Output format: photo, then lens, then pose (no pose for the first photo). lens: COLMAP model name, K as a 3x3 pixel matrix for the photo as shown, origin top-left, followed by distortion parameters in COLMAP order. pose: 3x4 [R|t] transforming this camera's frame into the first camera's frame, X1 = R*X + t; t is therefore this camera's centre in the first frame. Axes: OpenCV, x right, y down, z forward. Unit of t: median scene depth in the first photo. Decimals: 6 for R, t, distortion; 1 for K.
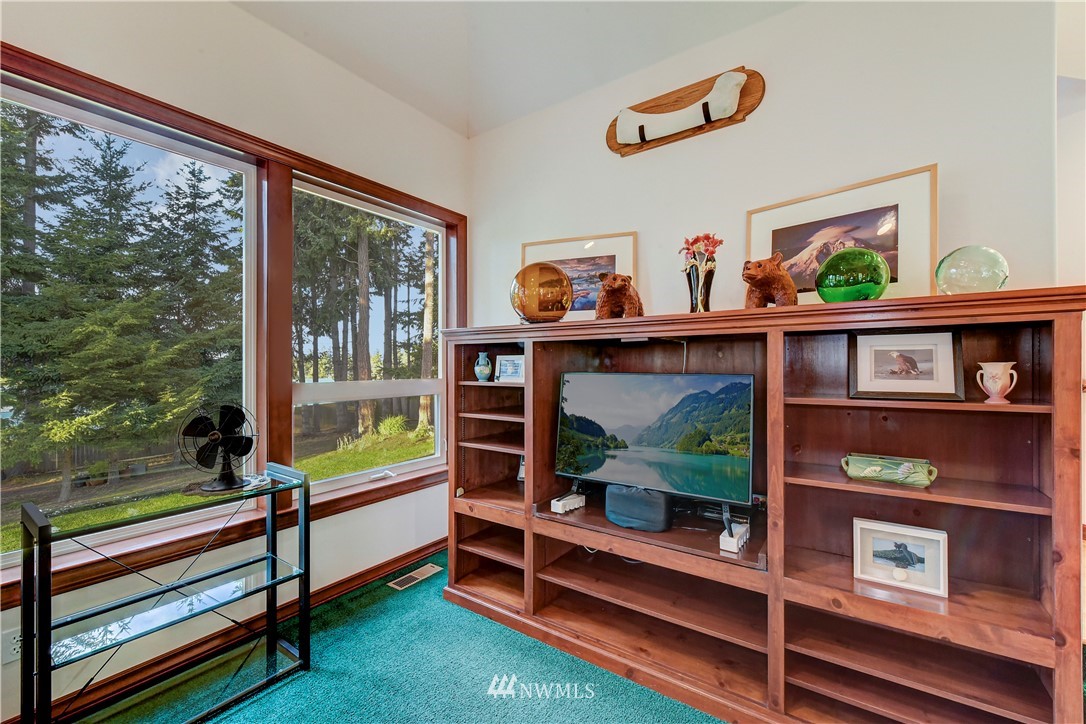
lens RADIAL K [[428.9, 0, 562.0], [0, 428.9, 361.6], [0, 0, 1]] dist [0.006847, 0.000495]
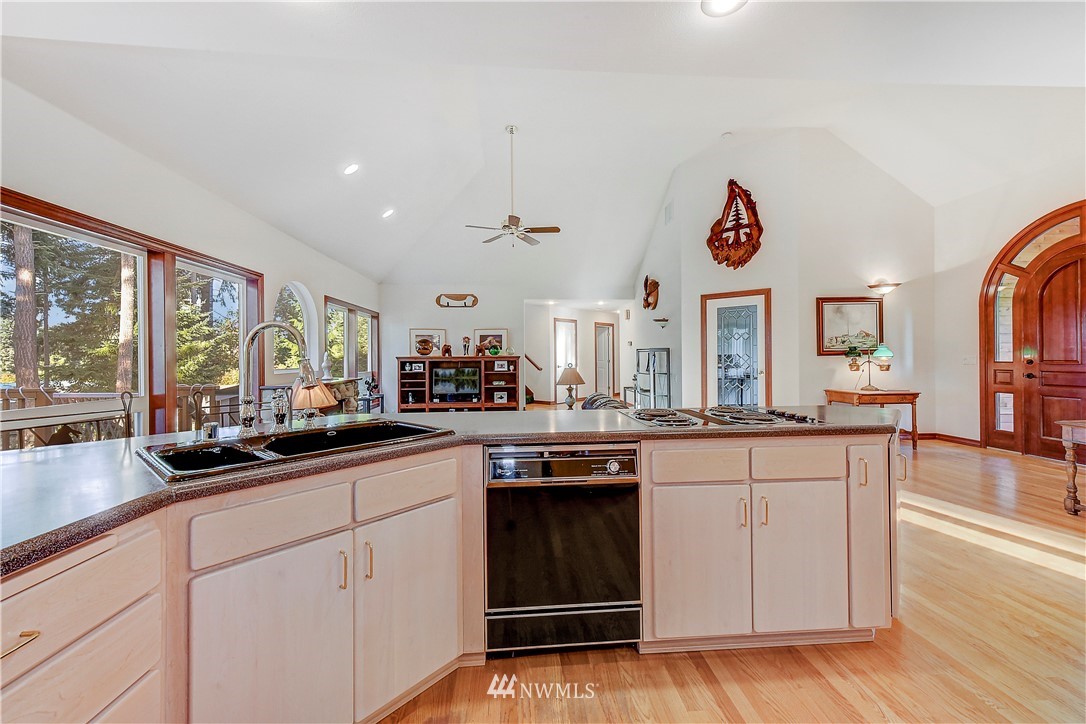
lens RADIAL K [[428.9, 0, 543.2], [0, 428.9, 357.5], [0, 0, 1]] dist [0.006847, 0.000495]
pose [[0.778799, -0.002467, 0.627269, -1.730410], [-0.001516, 0.999982, 0.005815, -0.101898], [-0.627272, -0.005479, 0.778781, -2.777824]]
